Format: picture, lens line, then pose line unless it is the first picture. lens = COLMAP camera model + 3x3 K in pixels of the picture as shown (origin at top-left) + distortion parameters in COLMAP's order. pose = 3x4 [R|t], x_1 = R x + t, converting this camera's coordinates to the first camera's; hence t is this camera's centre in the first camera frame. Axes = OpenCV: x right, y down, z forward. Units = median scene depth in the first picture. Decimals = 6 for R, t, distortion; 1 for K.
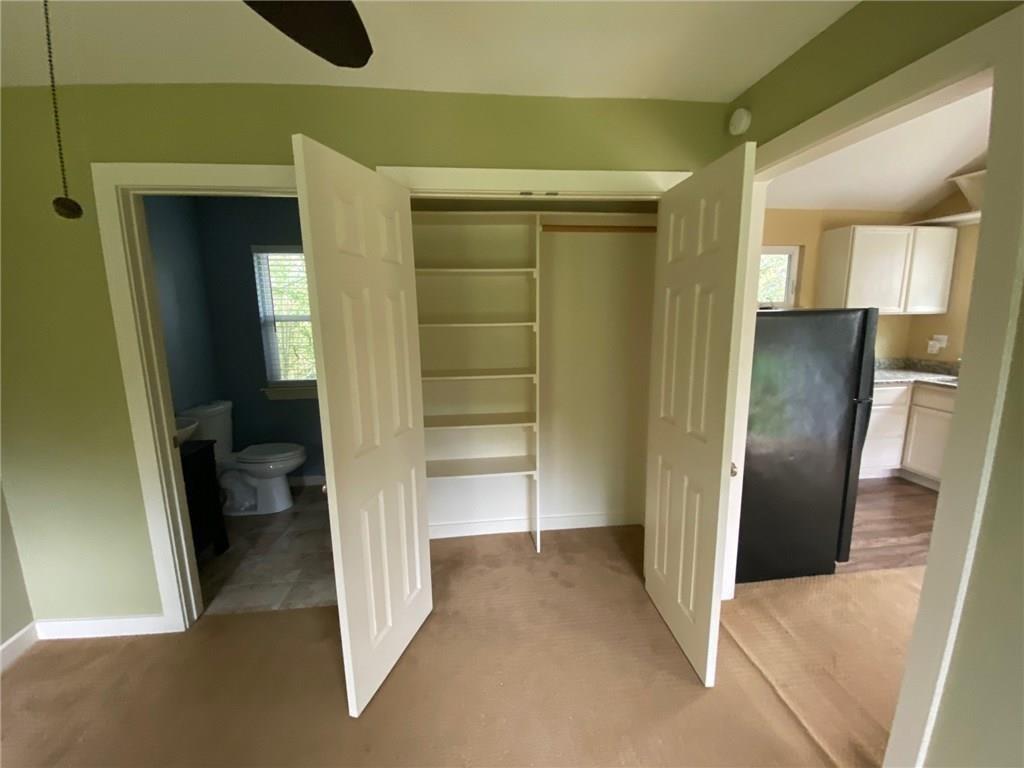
lens RADIAL K [[415.5, 0, 506.1], [0, 415.5, 383.1], [0, 0, 1]] dist [0.018982, -0.019393]
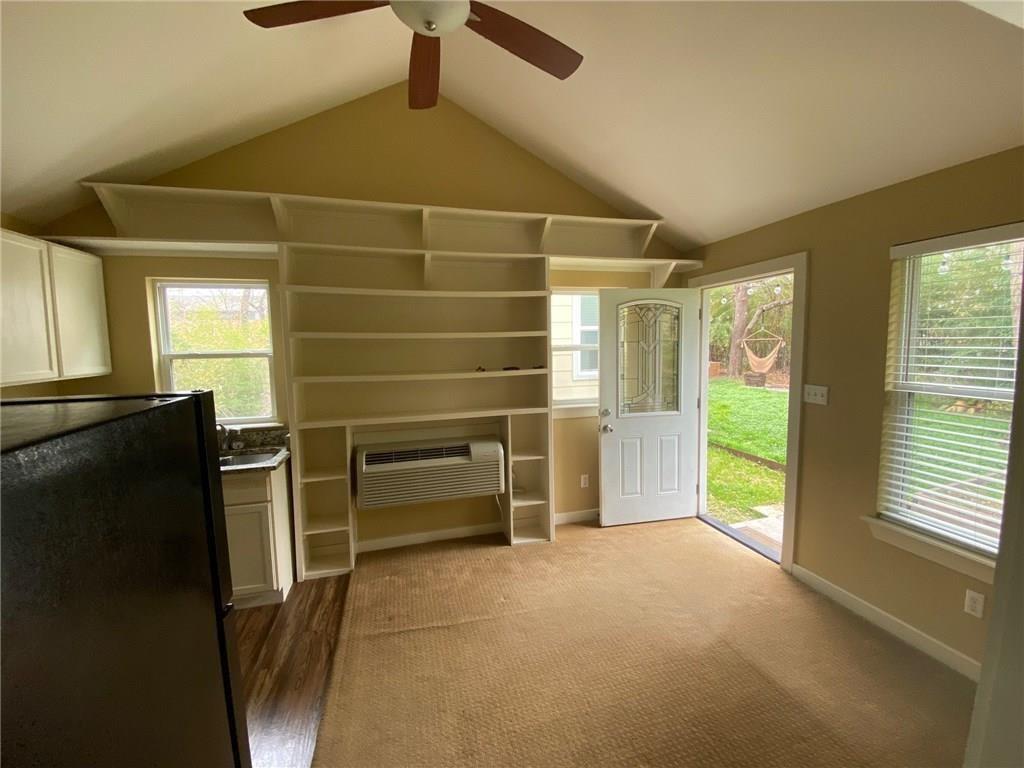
lens RADIAL K [[415.5, 0, 506.1], [0, 415.5, 383.1], [0, 0, 1]] dist [0.018982, -0.019393]
pose [[-0.157718, -0.071300, 0.984907, 0.267355], [0.186981, 0.977190, 0.100684, -0.107840], [-0.969620, 0.200038, -0.140789, 0.483265]]
